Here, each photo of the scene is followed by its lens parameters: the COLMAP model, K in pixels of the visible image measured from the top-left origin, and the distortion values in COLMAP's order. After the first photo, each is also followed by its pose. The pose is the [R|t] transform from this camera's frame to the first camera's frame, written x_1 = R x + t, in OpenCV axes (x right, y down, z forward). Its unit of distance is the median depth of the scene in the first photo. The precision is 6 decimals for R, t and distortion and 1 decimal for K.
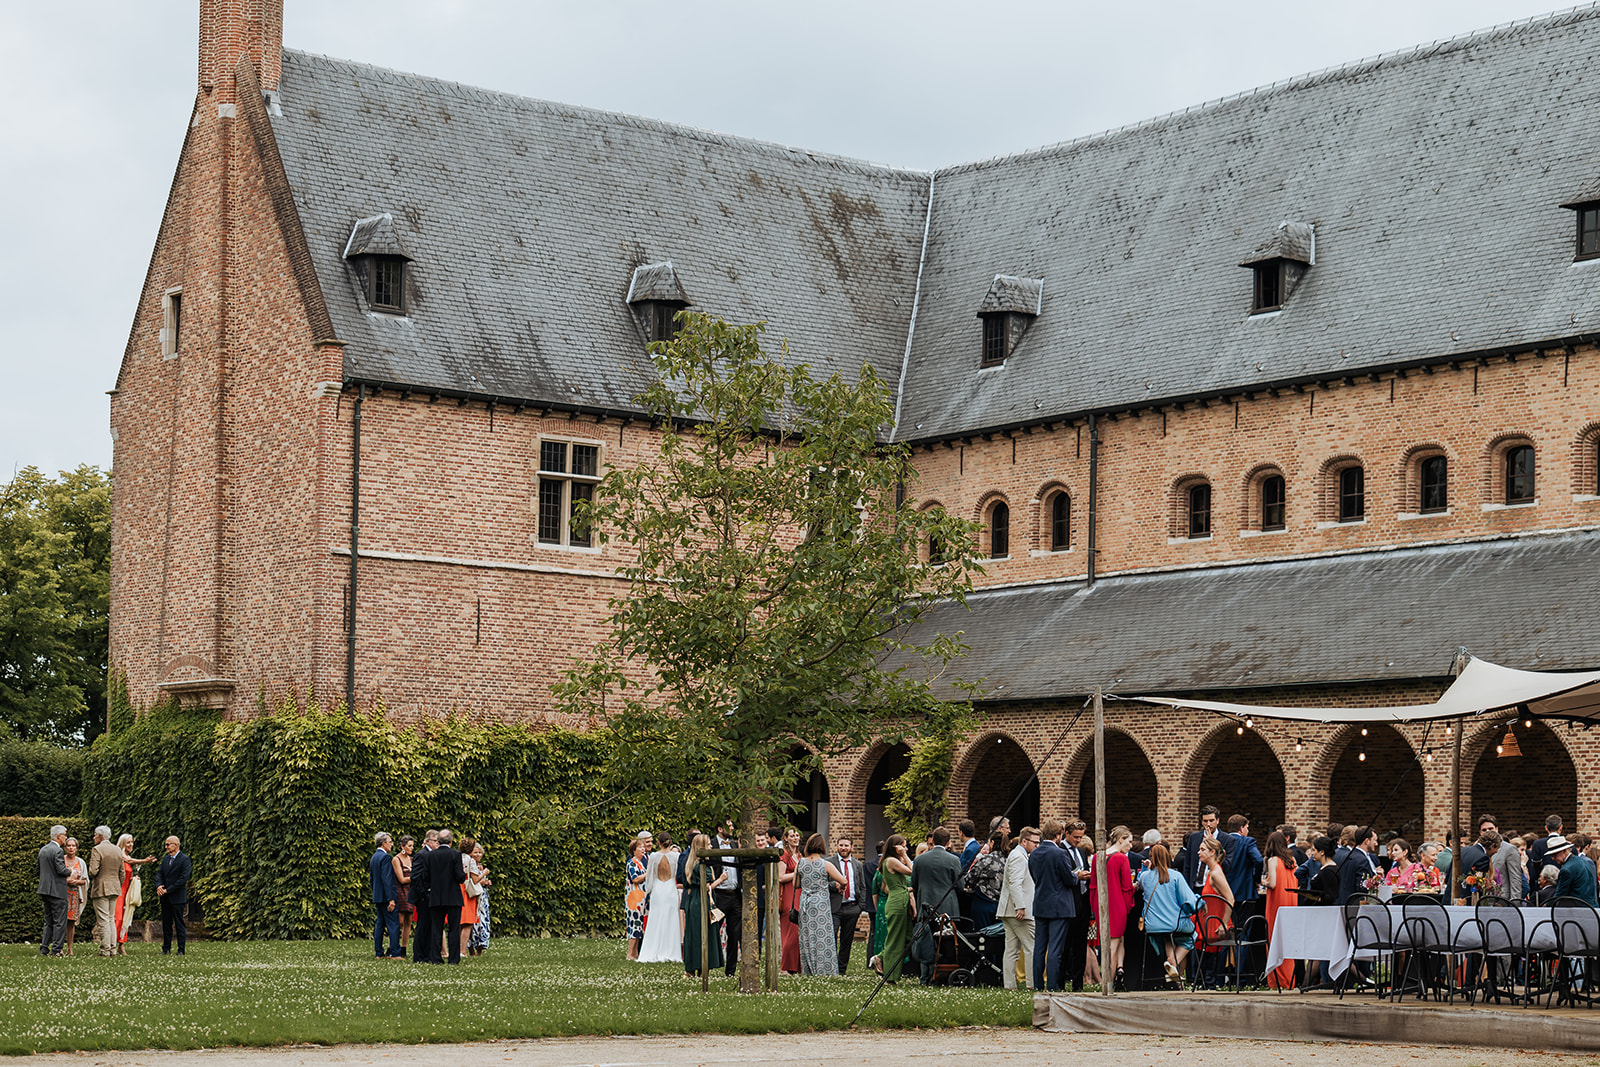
lens RADIAL K [[3242.0, 0, 799.9], [0, 3242.0, 534.1], [0, 0, 1]] dist [-0.040744, 0.000000]
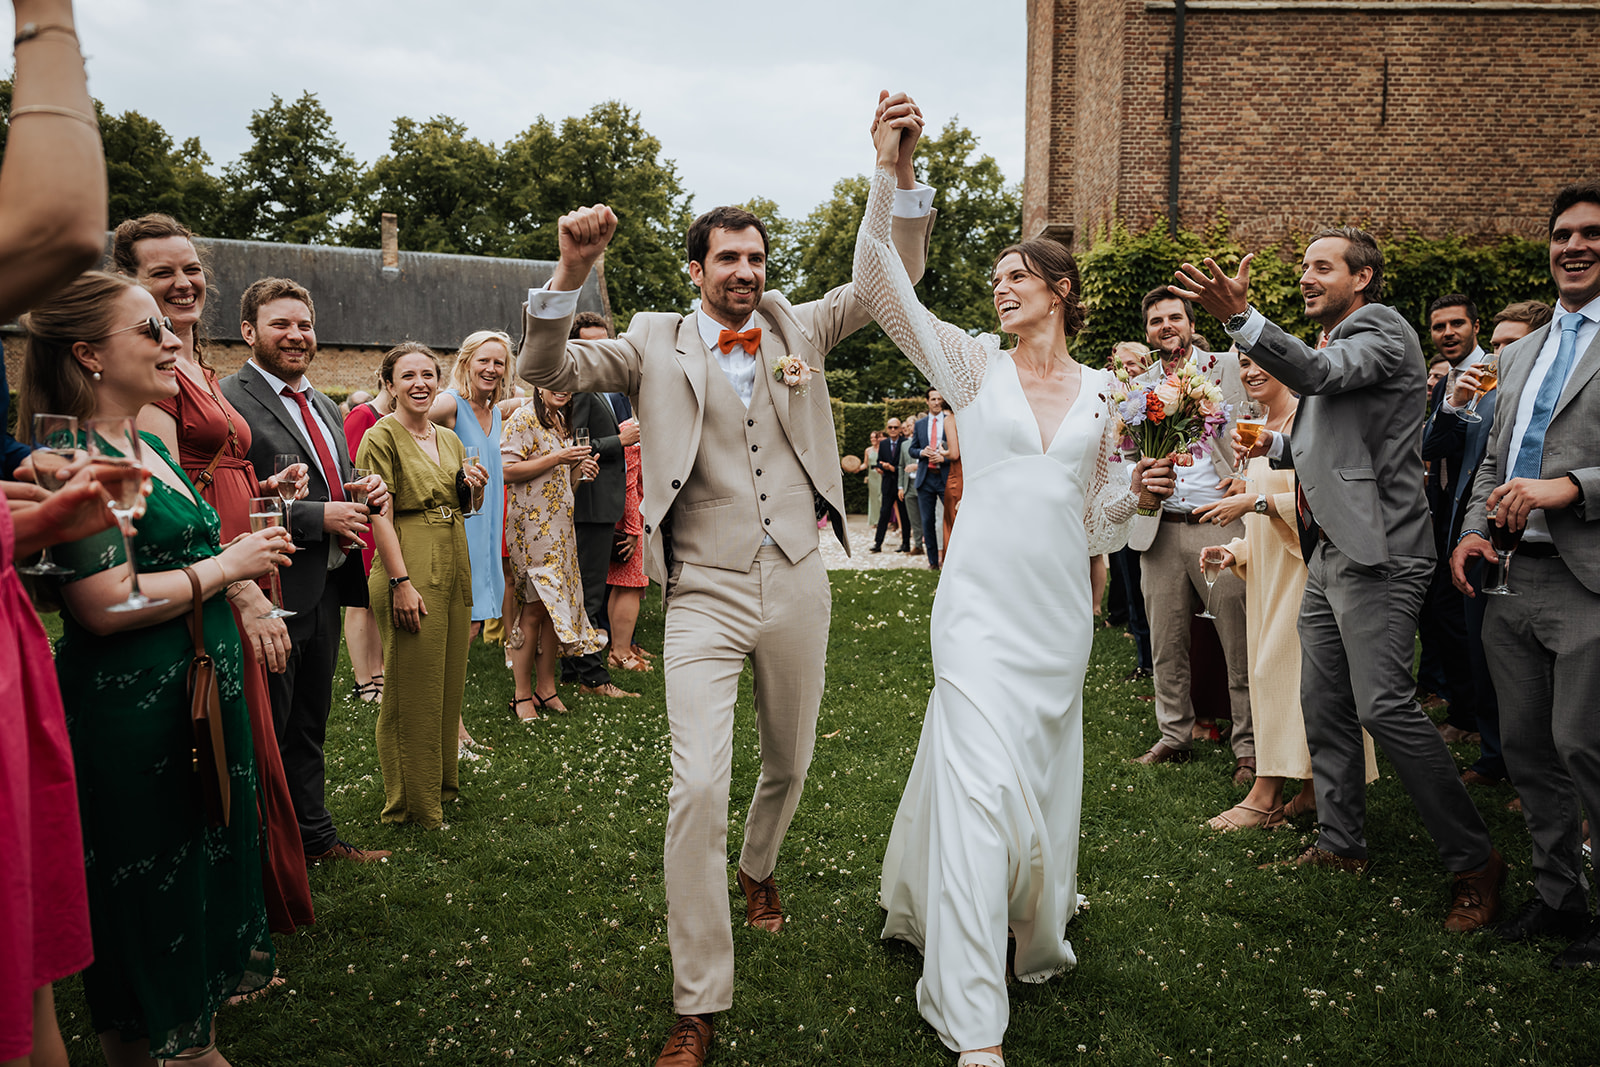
lens RADIAL K [[1114.8, 0, 801.0], [0, 1114.8, 539.0], [0, 0, 1]] dist [-0.003615, -0.007647]
pose [[0.769709, 0.047730, -0.636608, -0.038476], [0.076012, 0.983255, 0.165625, 0.073482], [0.633853, -0.175873, 0.753192, 0.723609]]
